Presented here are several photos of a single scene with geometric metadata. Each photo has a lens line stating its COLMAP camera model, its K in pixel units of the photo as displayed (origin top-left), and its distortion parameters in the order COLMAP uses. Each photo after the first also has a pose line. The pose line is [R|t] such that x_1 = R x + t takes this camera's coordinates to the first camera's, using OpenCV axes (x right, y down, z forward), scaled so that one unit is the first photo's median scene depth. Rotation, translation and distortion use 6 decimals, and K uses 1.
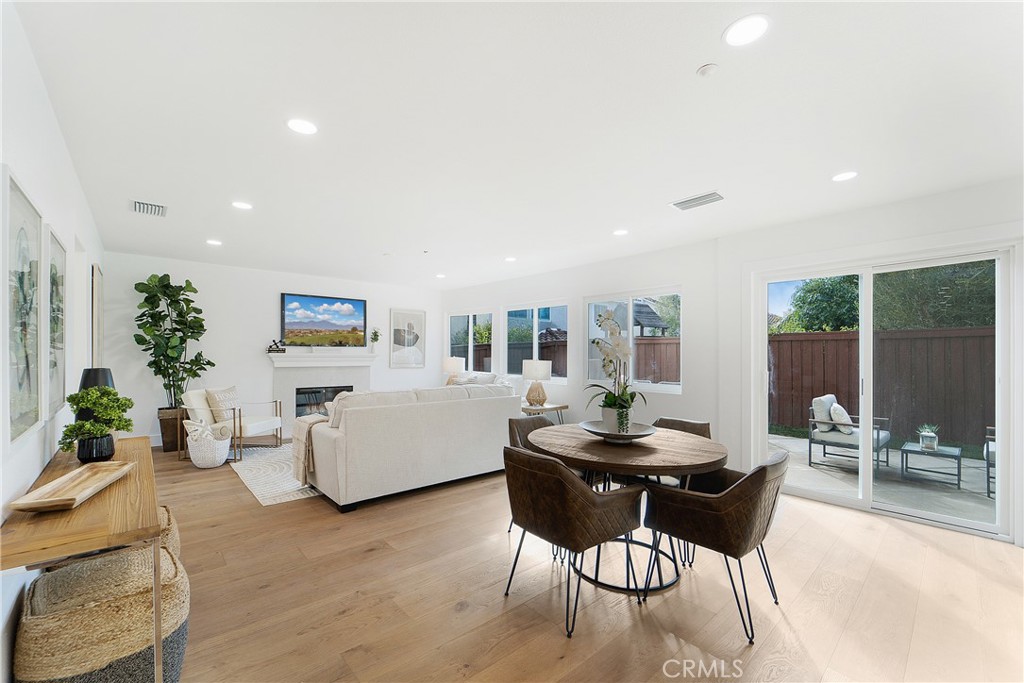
lens RADIAL K [[418.1, 0, 510.9], [0, 418.1, 350.5], [0, 0, 1]] dist [-0.006067, 0.001566]
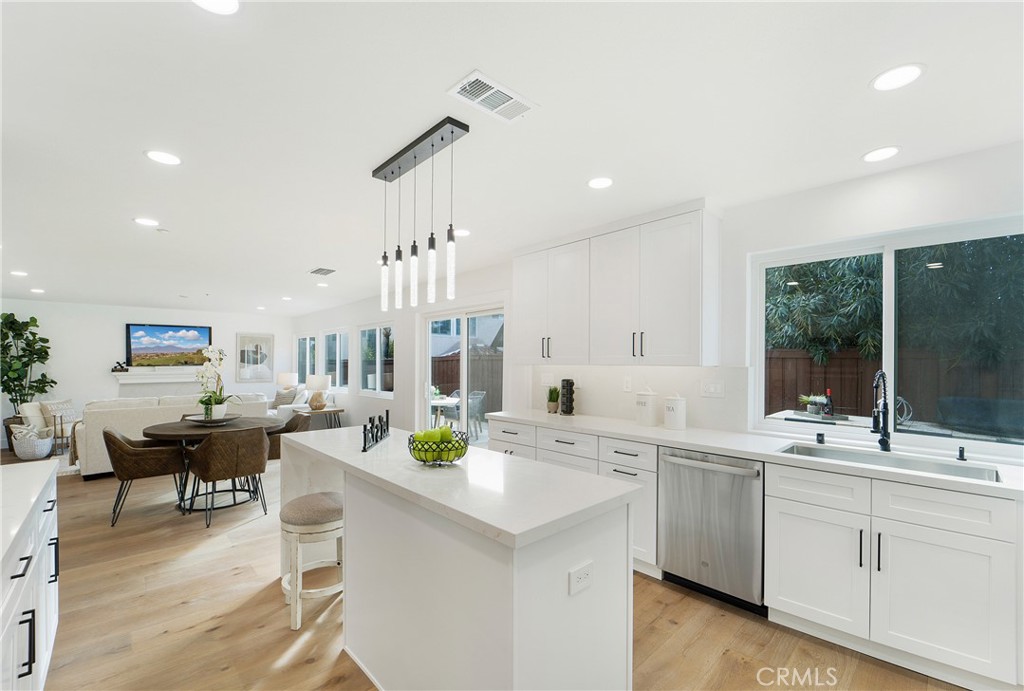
lens RADIAL K [[418.1, 0, 499.9], [0, 418.1, 359.9], [0, 0, 1]] dist [-0.006067, 0.001566]
pose [[0.999714, -0.017831, 0.015916, 0.622935], [0.017988, 0.999790, -0.009798, 0.001074], [-0.015738, 0.010082, 0.999825, -0.293380]]
